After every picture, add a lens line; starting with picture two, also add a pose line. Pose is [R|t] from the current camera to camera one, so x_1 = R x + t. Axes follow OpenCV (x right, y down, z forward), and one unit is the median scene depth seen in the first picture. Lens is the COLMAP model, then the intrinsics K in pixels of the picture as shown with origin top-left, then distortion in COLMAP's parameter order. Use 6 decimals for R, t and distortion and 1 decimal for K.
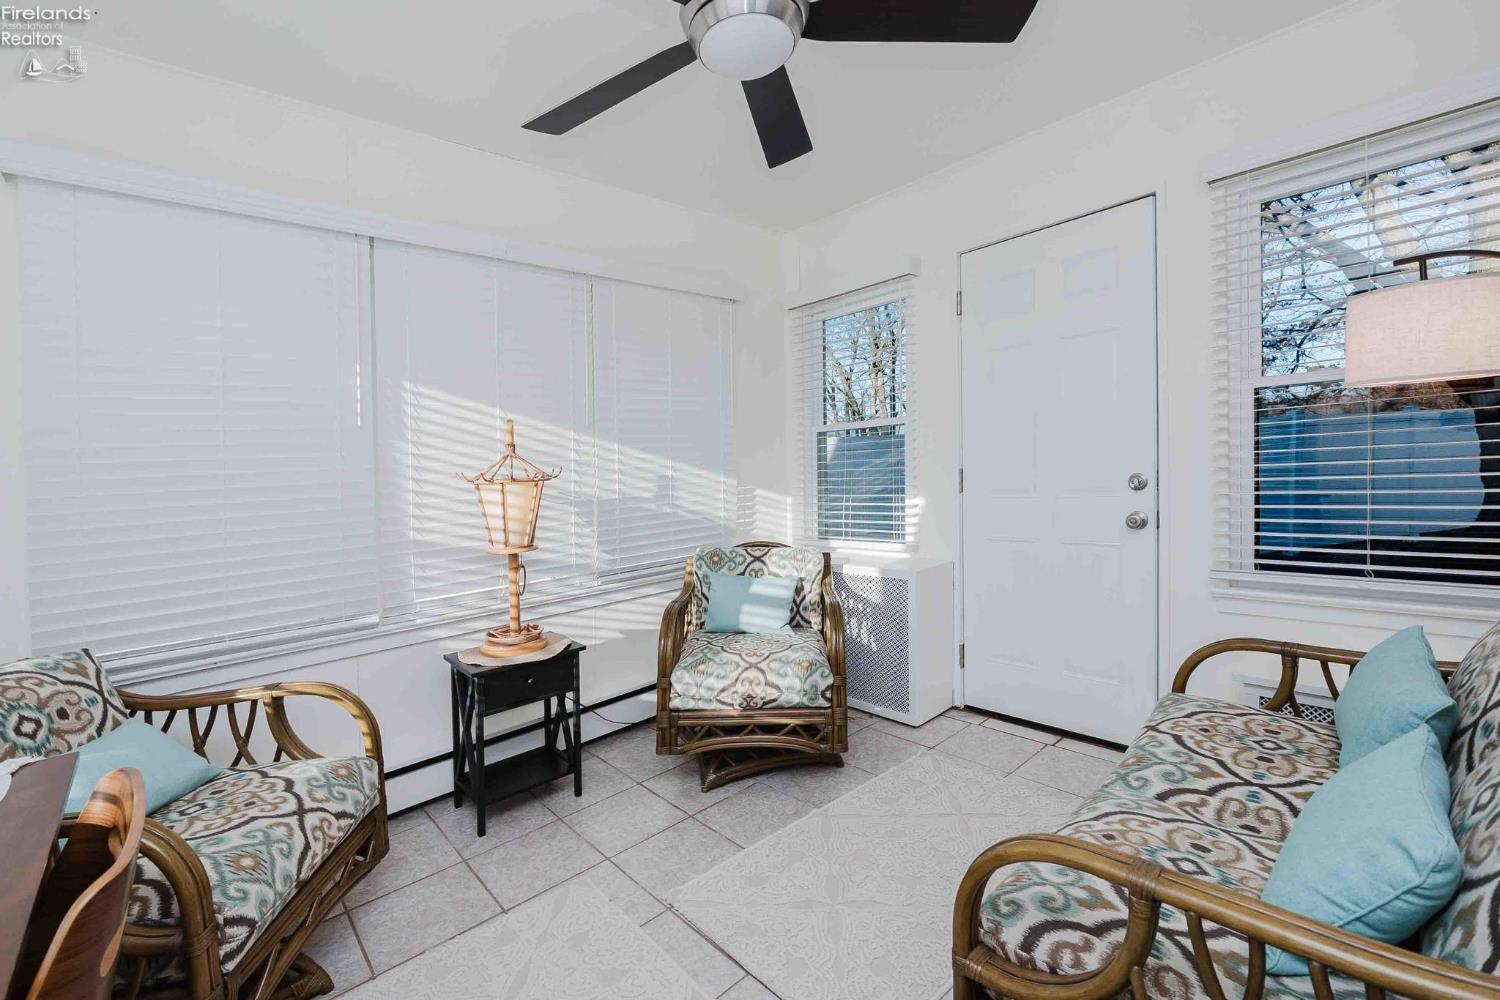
lens RADIAL K [[634.8, 0, 755.0], [0, 634.8, 499.6], [0, 0, 1]] dist [-0.006116, -0.001125]
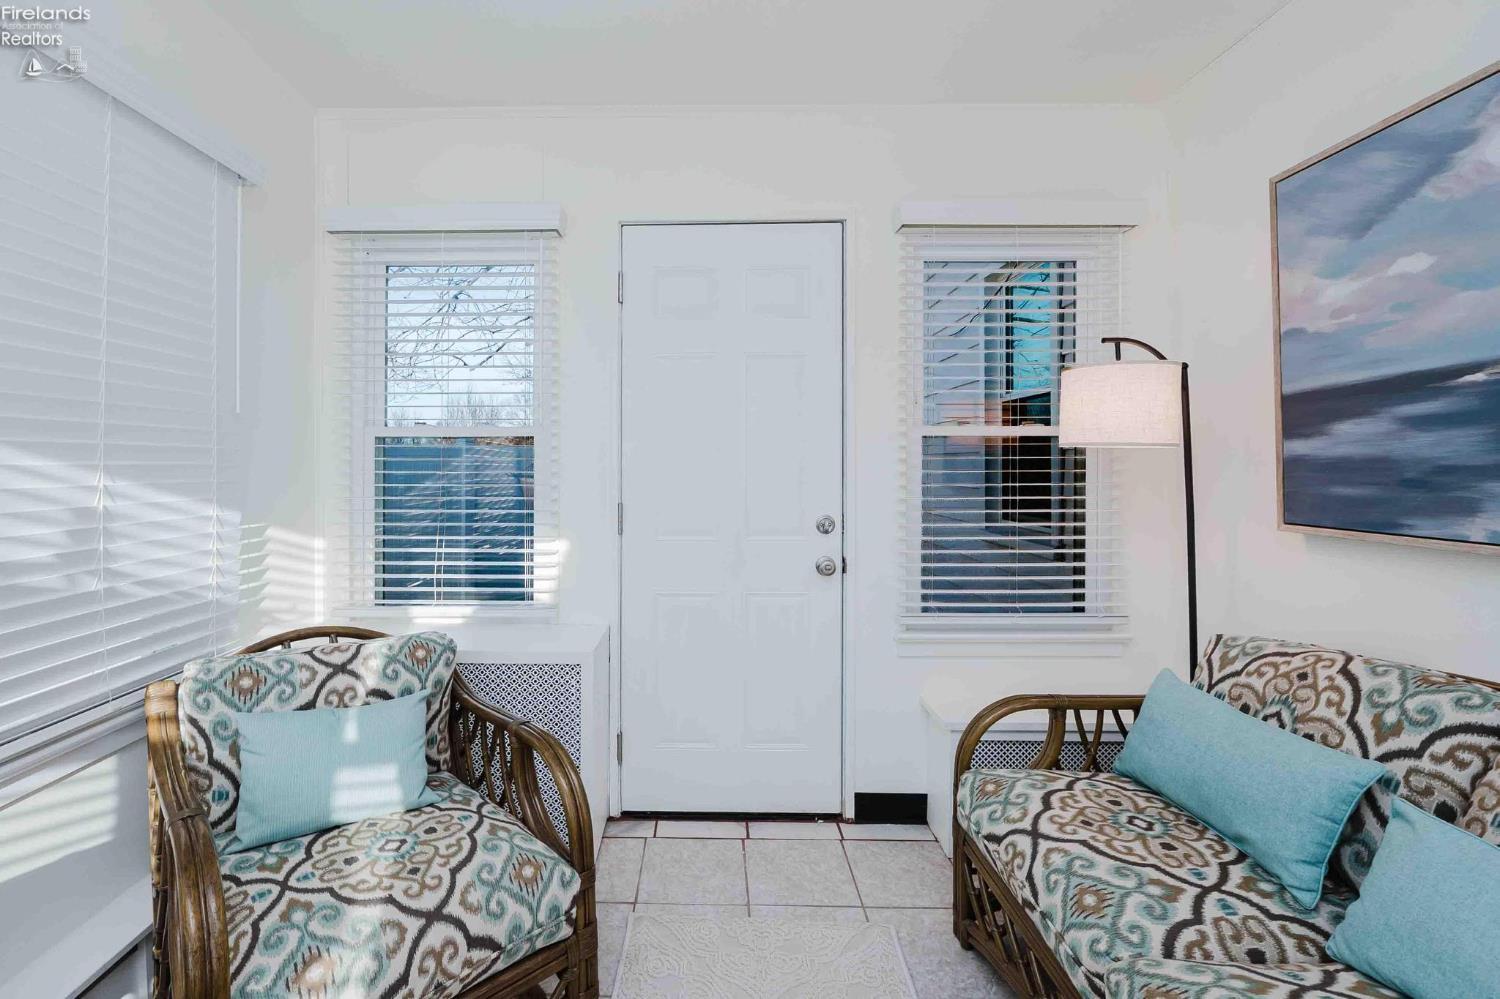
lens RADIAL K [[634.8, 0, 676.3], [0, 634.8, 503.0], [0, 0, 1]] dist [-0.006116, -0.001125]
pose [[0.701161, 0.012941, 0.712885, -0.179580], [-0.001635, 0.999862, -0.016542, -0.037291], [-0.713001, 0.010434, 0.701085, 0.427140]]
